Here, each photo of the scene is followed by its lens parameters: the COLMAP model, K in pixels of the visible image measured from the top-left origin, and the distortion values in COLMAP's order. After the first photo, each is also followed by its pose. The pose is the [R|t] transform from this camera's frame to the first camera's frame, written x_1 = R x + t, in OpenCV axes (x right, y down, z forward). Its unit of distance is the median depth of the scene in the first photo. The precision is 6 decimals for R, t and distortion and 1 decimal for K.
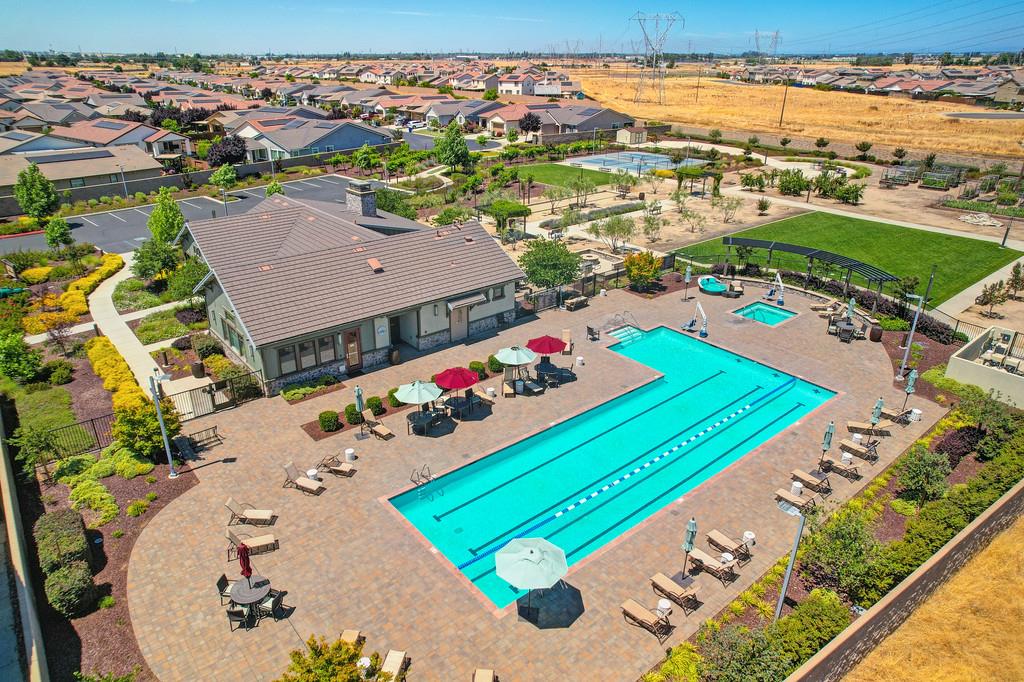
lens RADIAL K [[654.1, 0, 518.7], [0, 654.1, 351.4], [0, 0, 1]] dist [-0.089197, 0.079747]
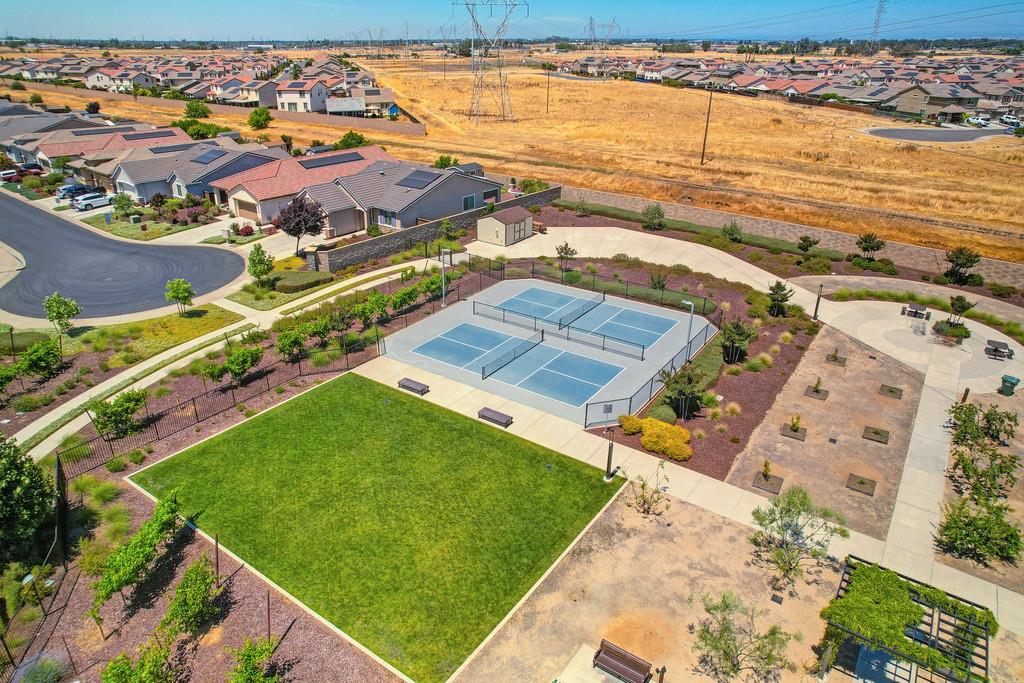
lens RADIAL K [[654.1, 0, 518.7], [0, 654.1, 351.9], [0, 0, 1]] dist [-0.089197, 0.079747]
pose [[0.963359, -0.115083, 0.242269, 0.017909], [0.110418, 0.993344, 0.032795, -0.098786], [-0.244431, -0.004843, 0.969655, 0.192902]]
